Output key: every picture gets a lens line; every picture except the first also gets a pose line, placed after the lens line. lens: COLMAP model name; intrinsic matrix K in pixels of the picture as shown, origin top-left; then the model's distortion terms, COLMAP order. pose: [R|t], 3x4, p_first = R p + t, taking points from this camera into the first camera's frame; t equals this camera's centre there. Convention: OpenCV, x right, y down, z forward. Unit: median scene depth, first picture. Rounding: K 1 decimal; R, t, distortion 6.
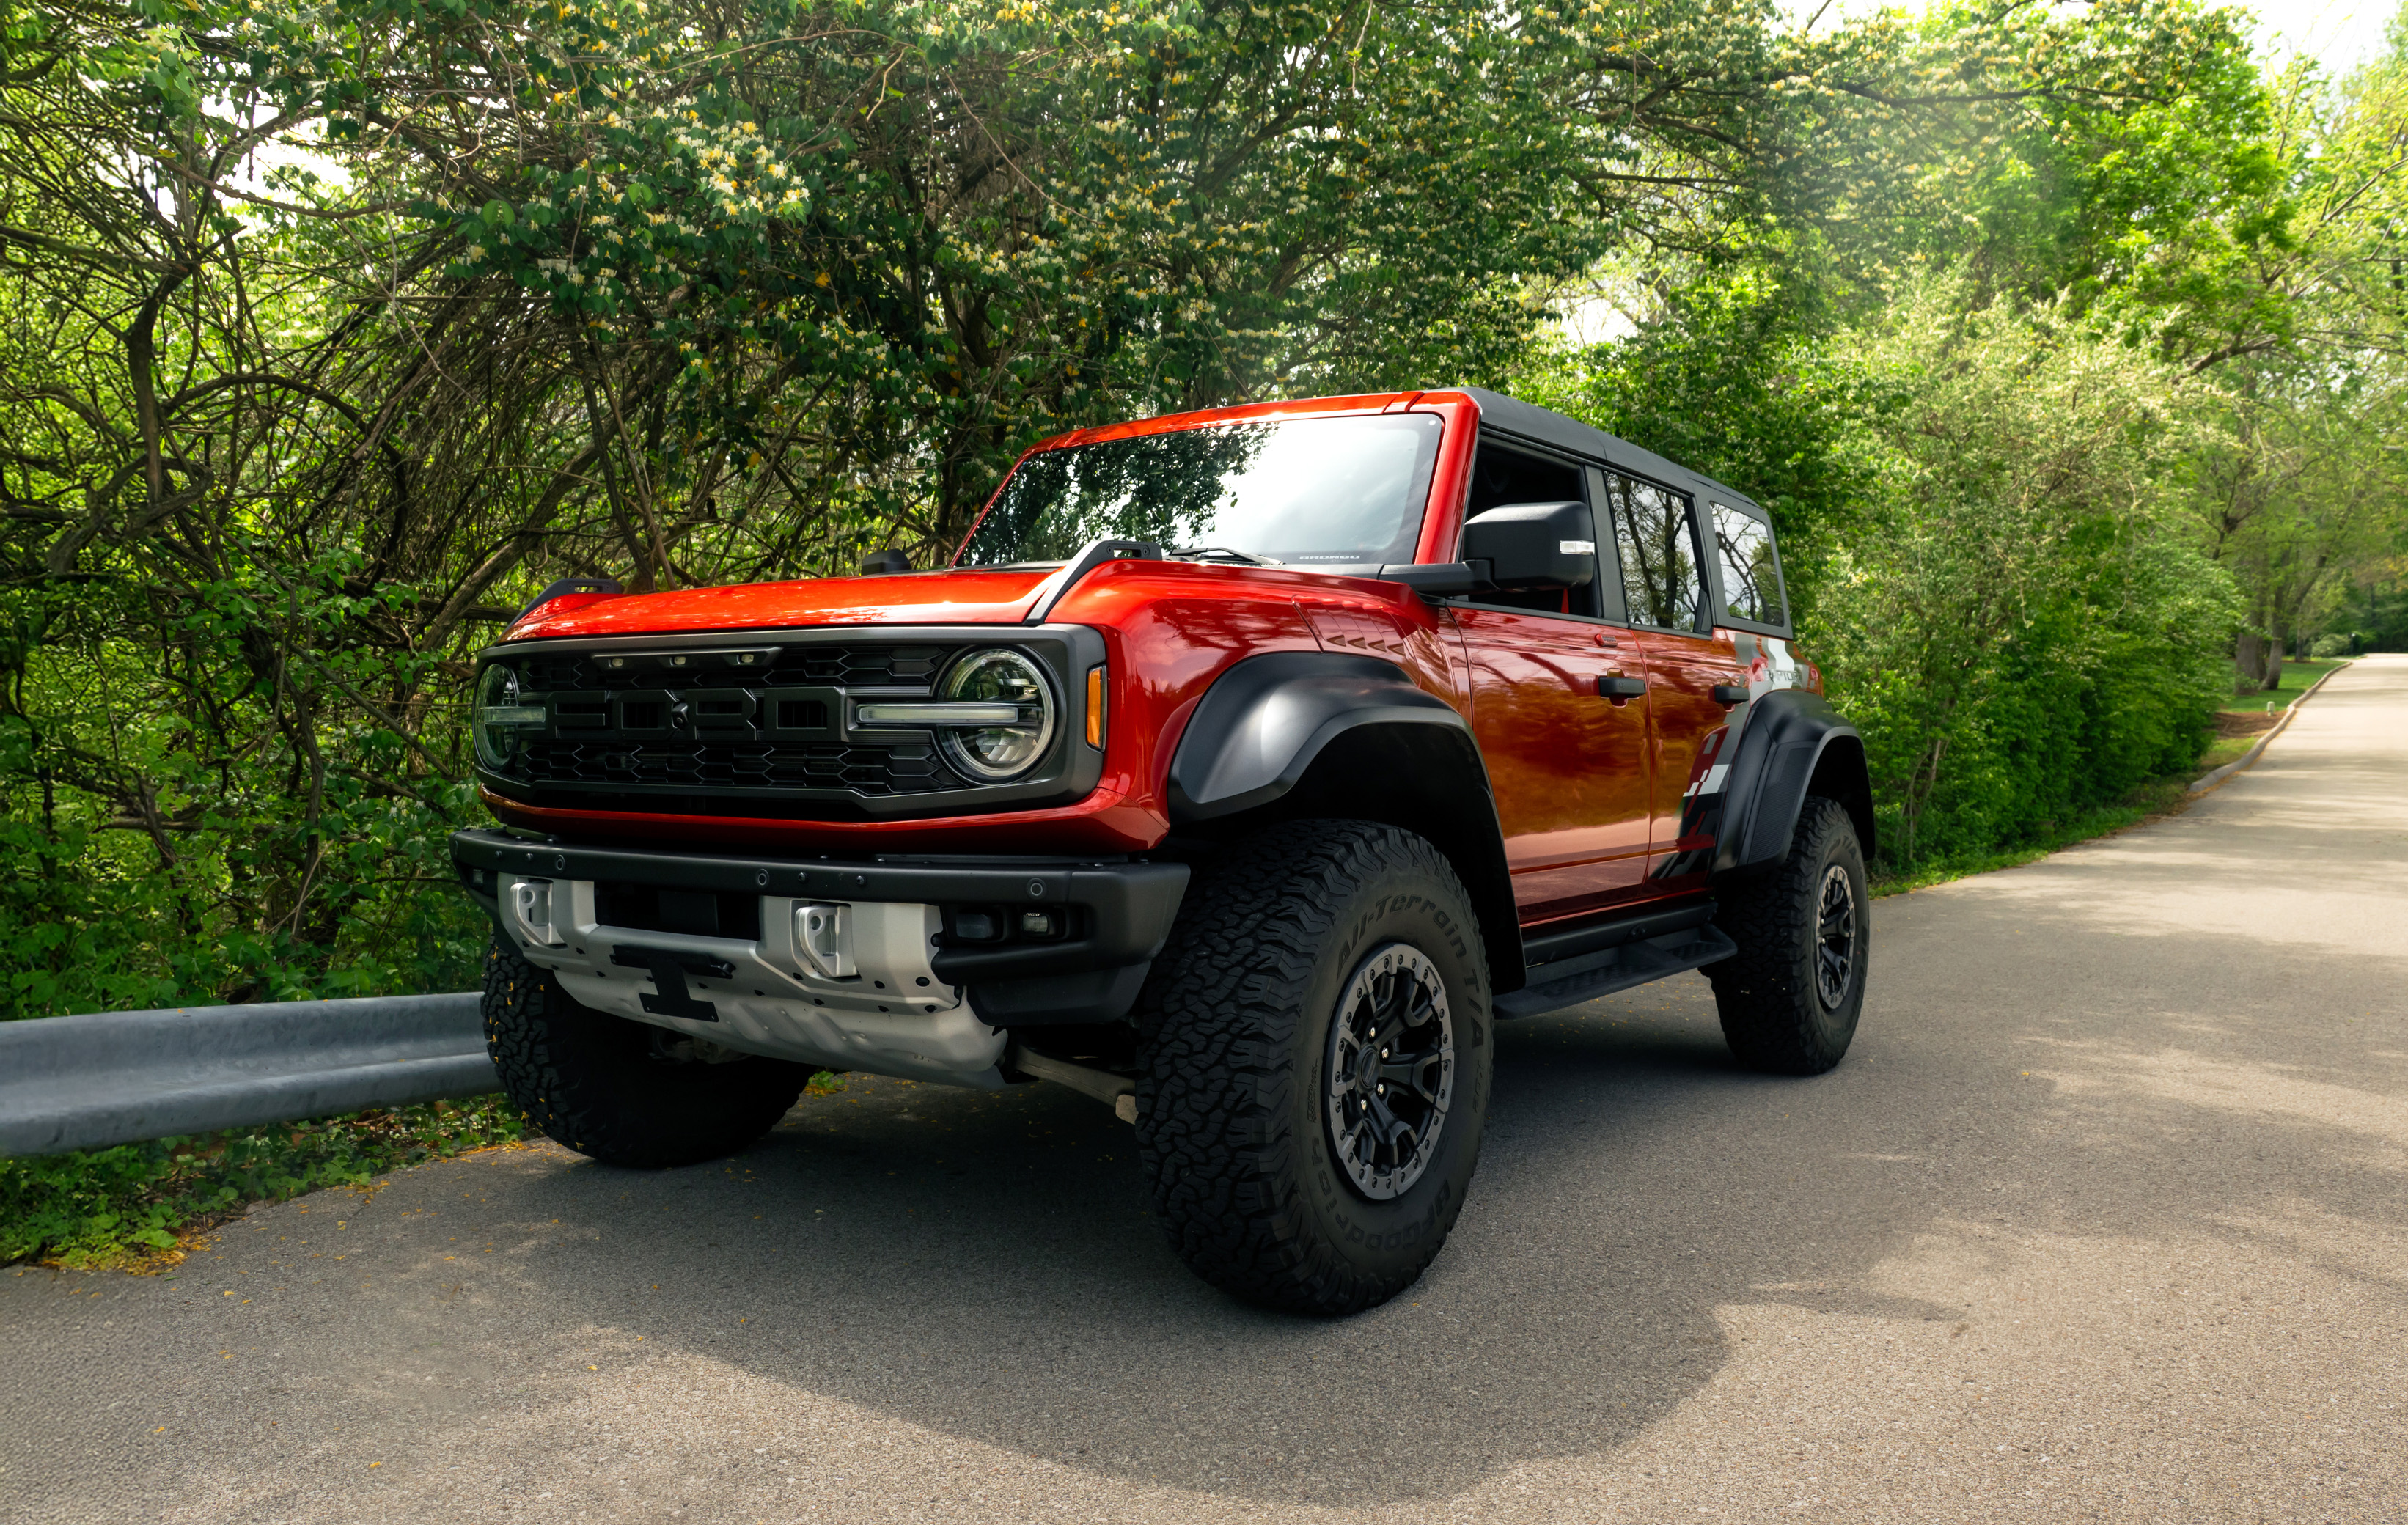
lens RADIAL K [[1813.8, 0, 1224.5], [0, 1813.8, 753.4], [0, 0, 1]] dist [-0.070330, 0.036746]
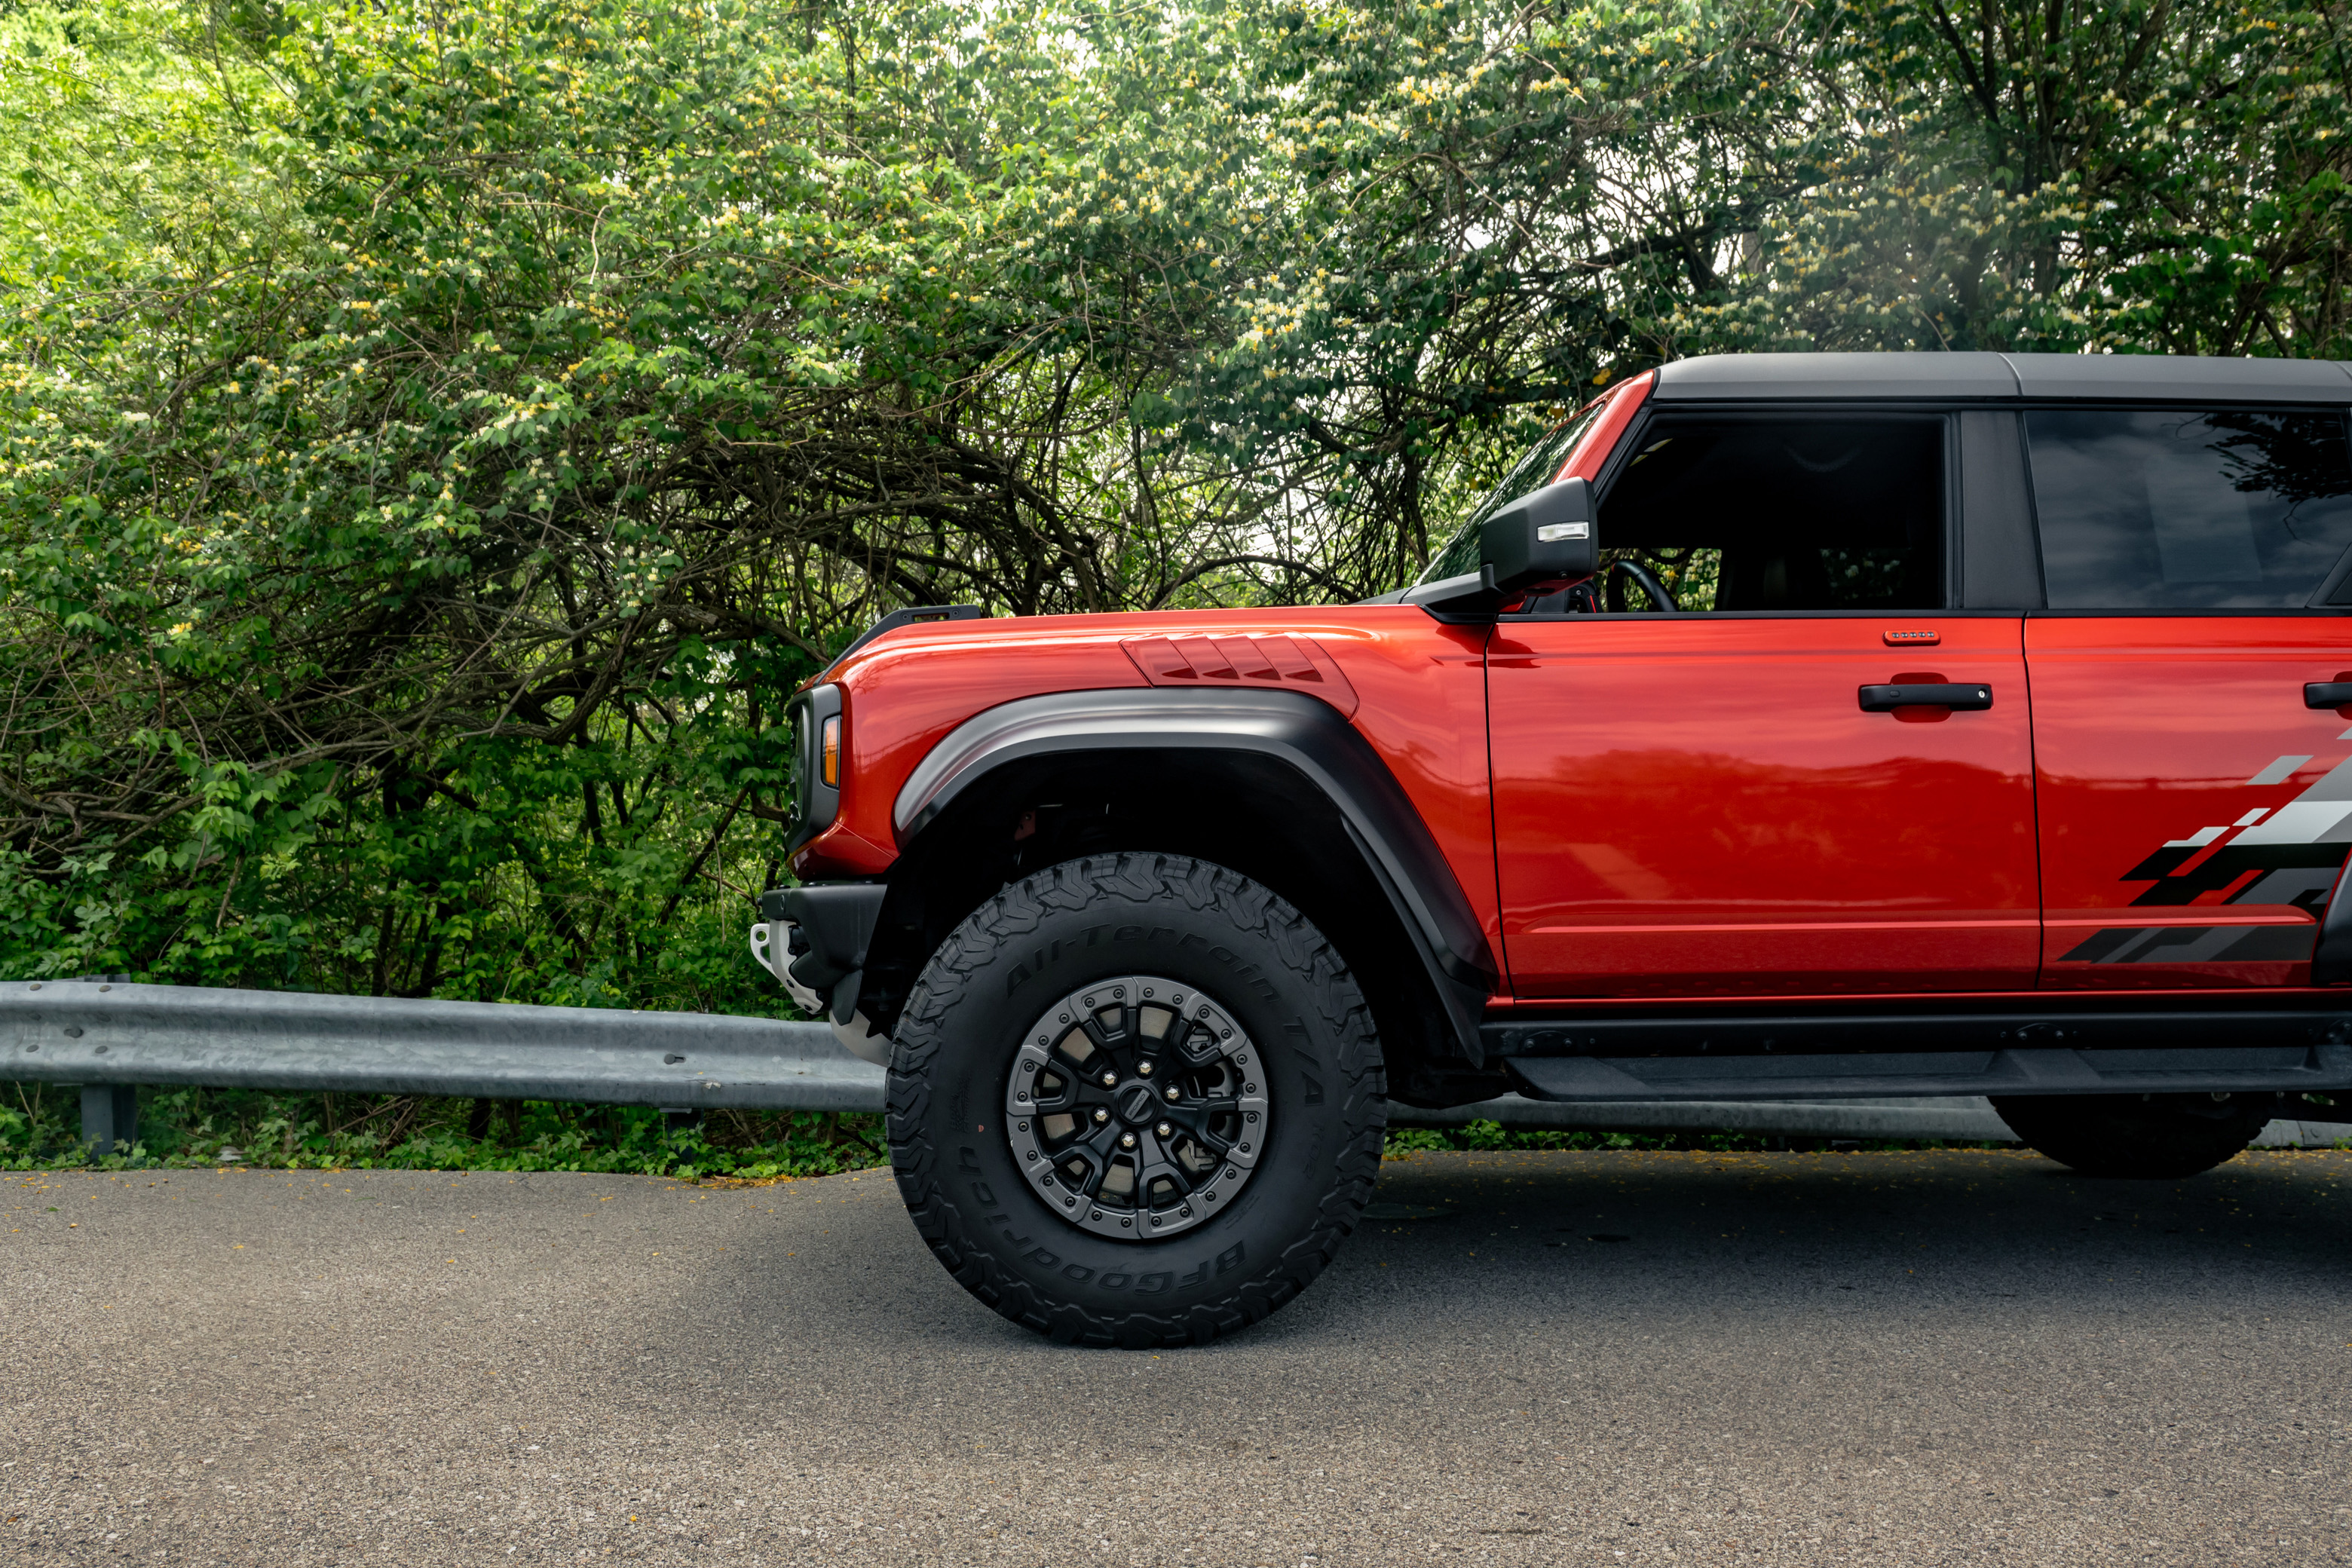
lens RADIAL K [[1816.5, 0, 1152.5], [0, 1816.5, 798.4], [0, 0, 1]] dist [-0.083773, 0.007756]
pose [[0.577290, -0.048150, -0.815118, 0.866417], [0.003513, 0.998397, -0.056489, 0.062817], [0.816532, 0.029747, 0.576534, 0.425182]]
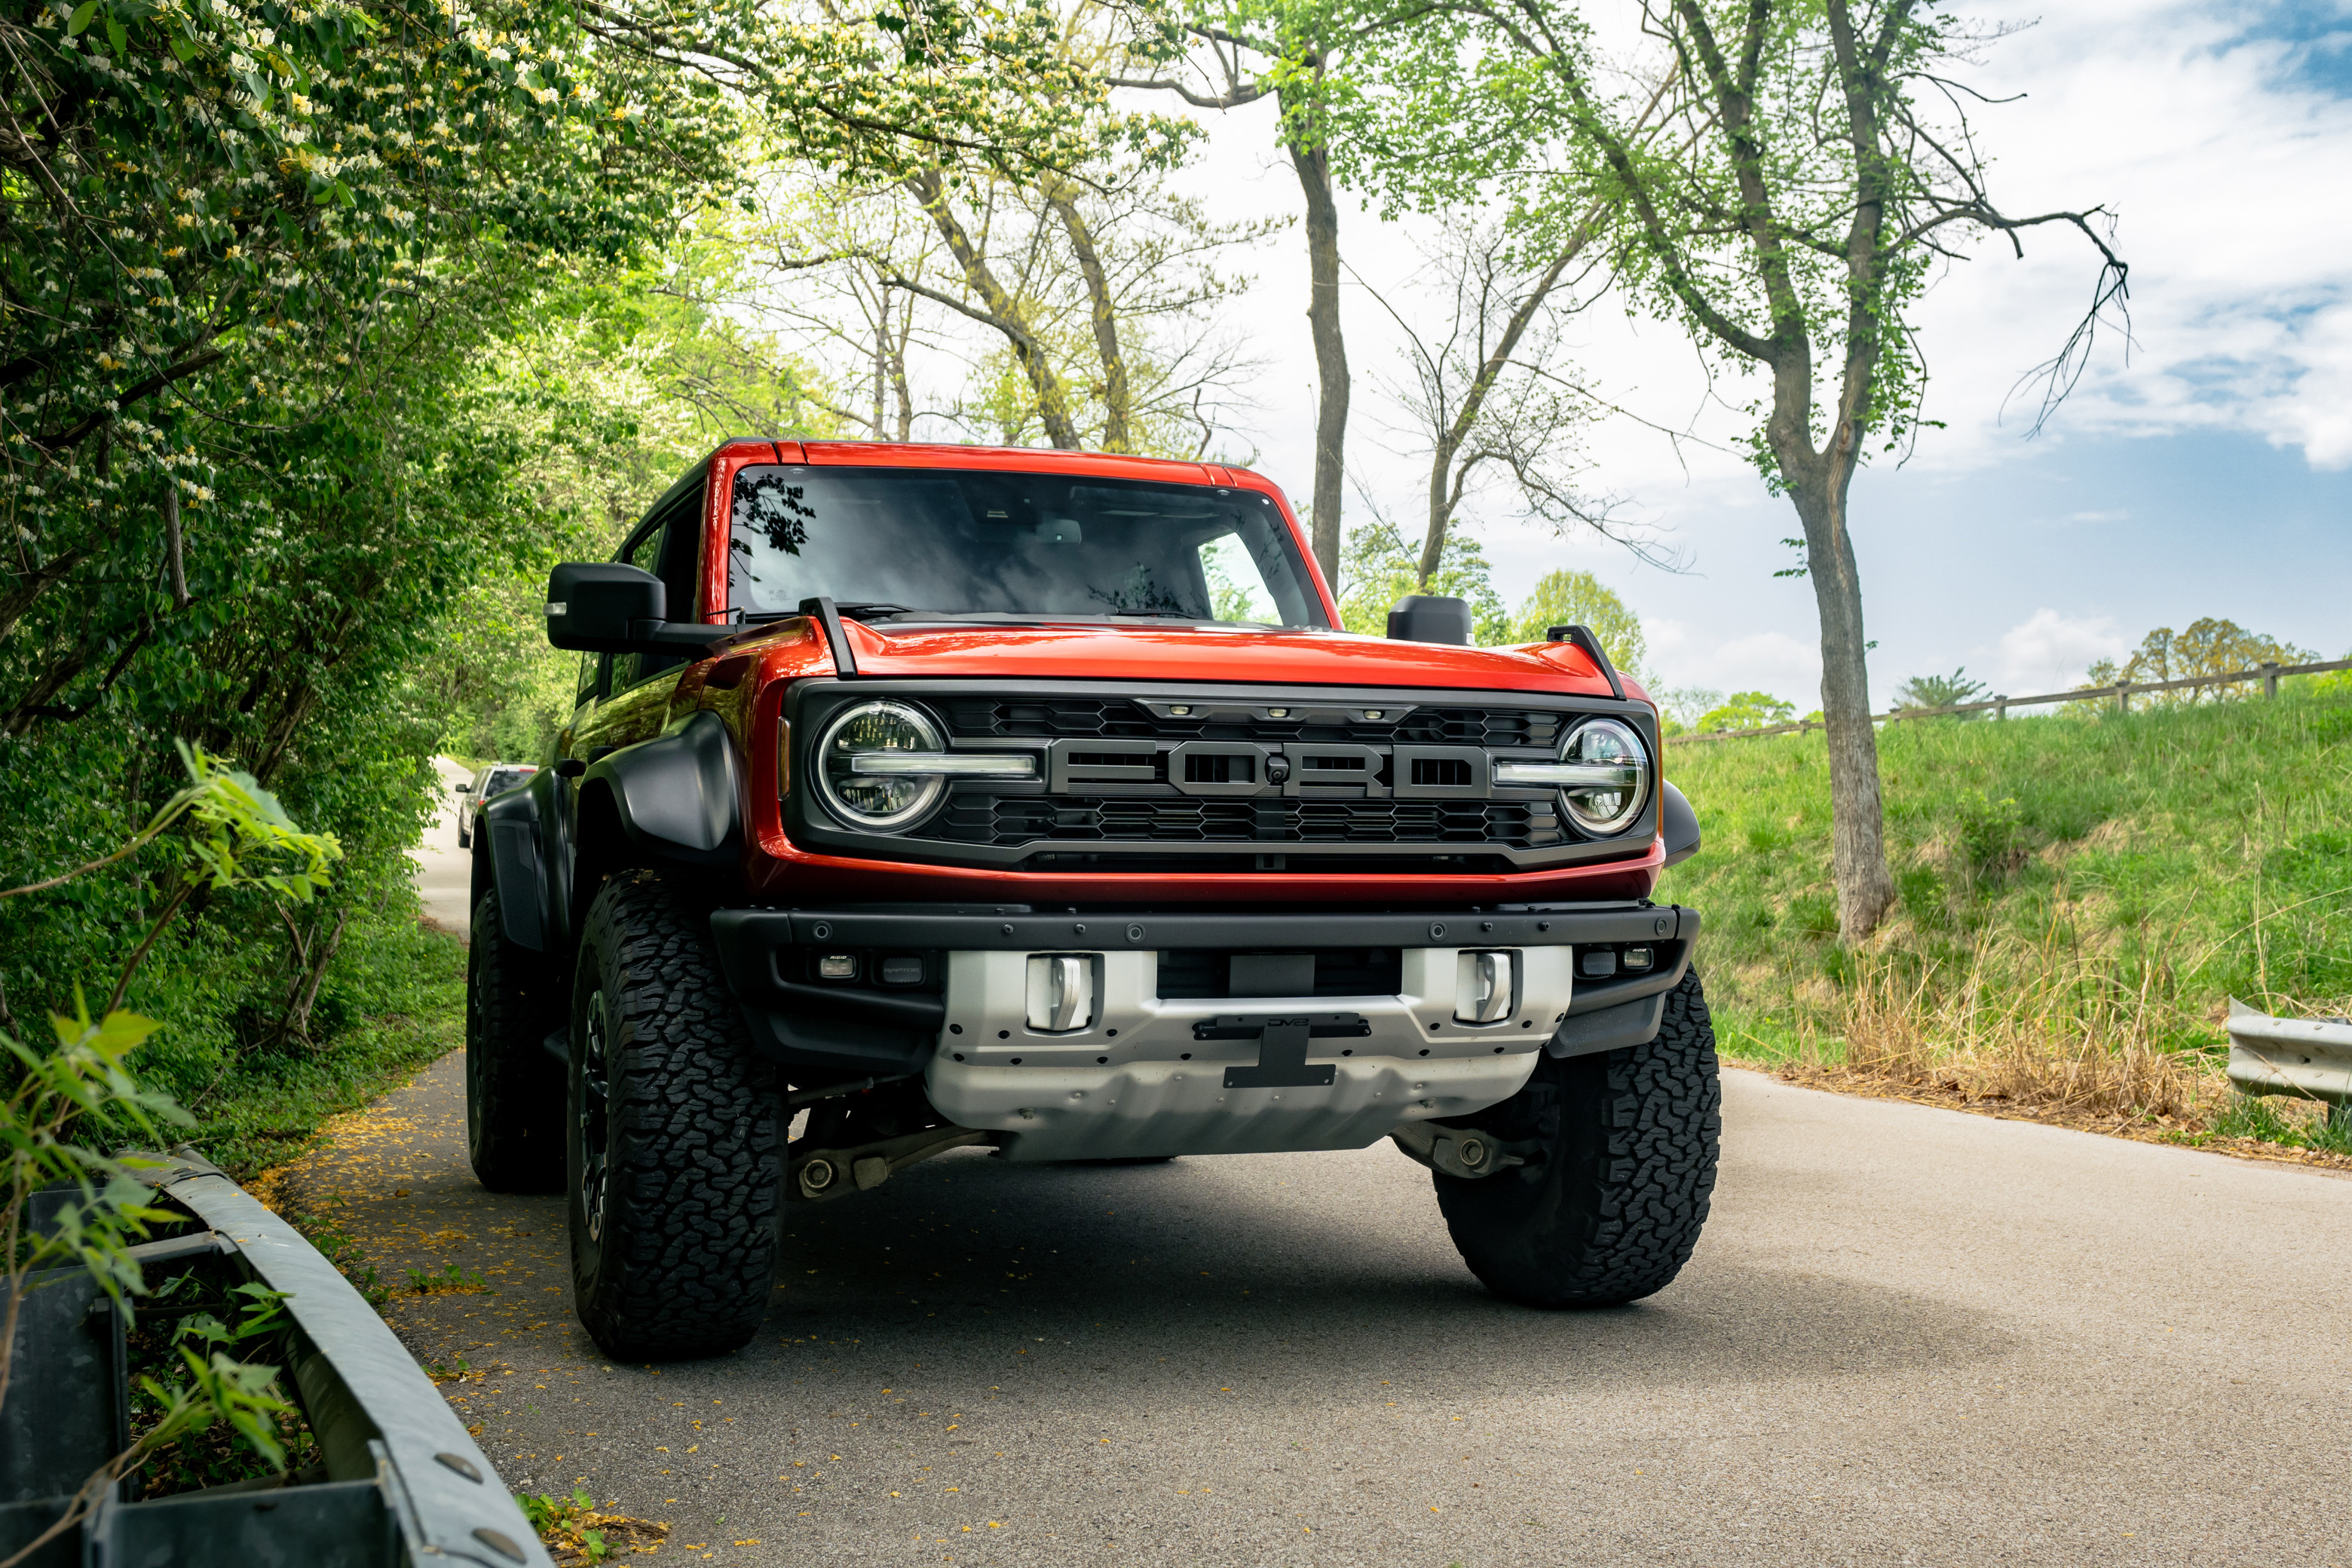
lens RADIAL K [[2560.4, 0, 1180.1], [0, 2560.4, 782.5], [0, 0, 1]] dist [0.037820, 0.000000]
pose [[0.601303, 0.024335, 0.798651, -1.355560], [0.010403, 0.999213, -0.038279, 0.035151], [-0.798954, 0.031325, 0.600576, 0.213247]]
